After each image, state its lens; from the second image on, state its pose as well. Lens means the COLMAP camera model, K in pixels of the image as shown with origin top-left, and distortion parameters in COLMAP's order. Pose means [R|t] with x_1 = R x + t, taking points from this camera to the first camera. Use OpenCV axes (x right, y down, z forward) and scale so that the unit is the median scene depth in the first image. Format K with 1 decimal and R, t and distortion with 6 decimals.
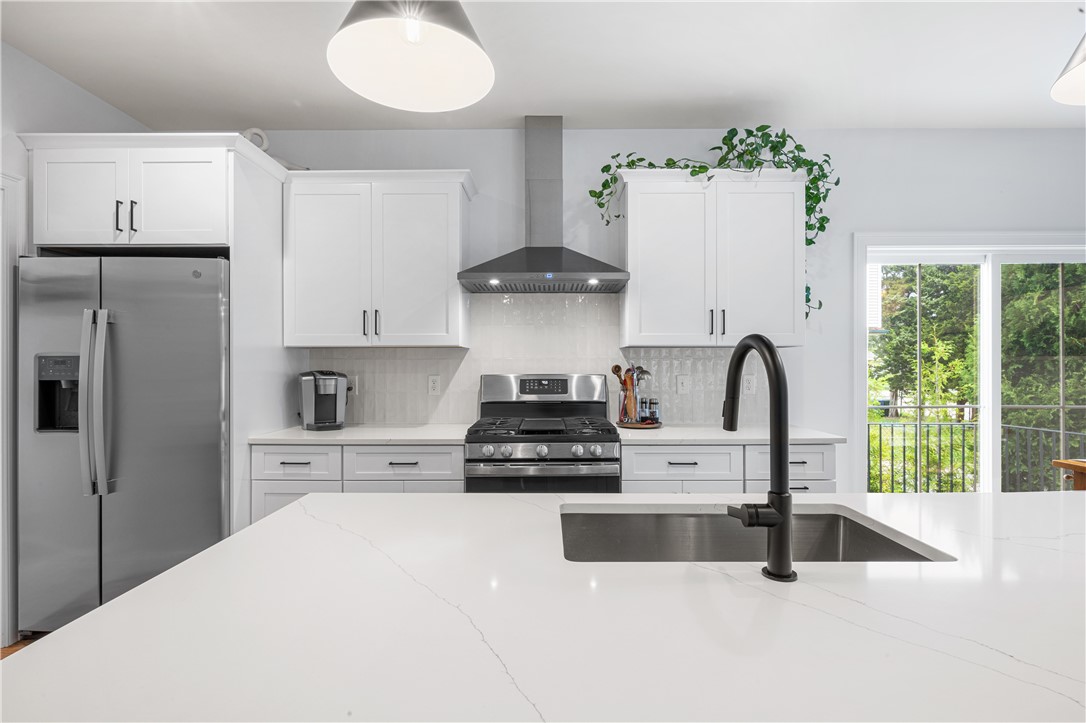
lens RADIAL K [[547.0, 0, 543.0], [0, 547.0, 361.5], [0, 0, 1]] dist [0.004343, -0.000354]
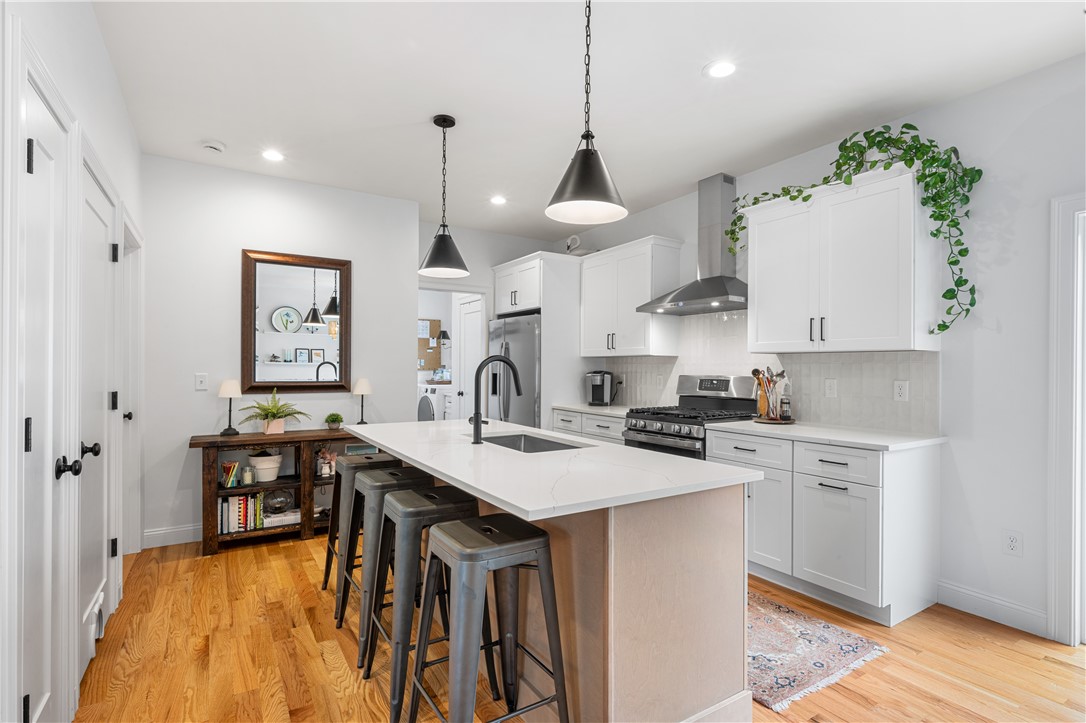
lens RADIAL K [[527.5, 0, 543.0], [0, 527.5, 361.5], [0, 0, 1]] dist [-0.001325, -0.000369]
pose [[0.527775, -0.005135, -0.849369, 0.878556], [-0.001566, 0.999974, -0.007019, -0.000325], [0.849383, 0.005034, 0.527753, -0.002762]]
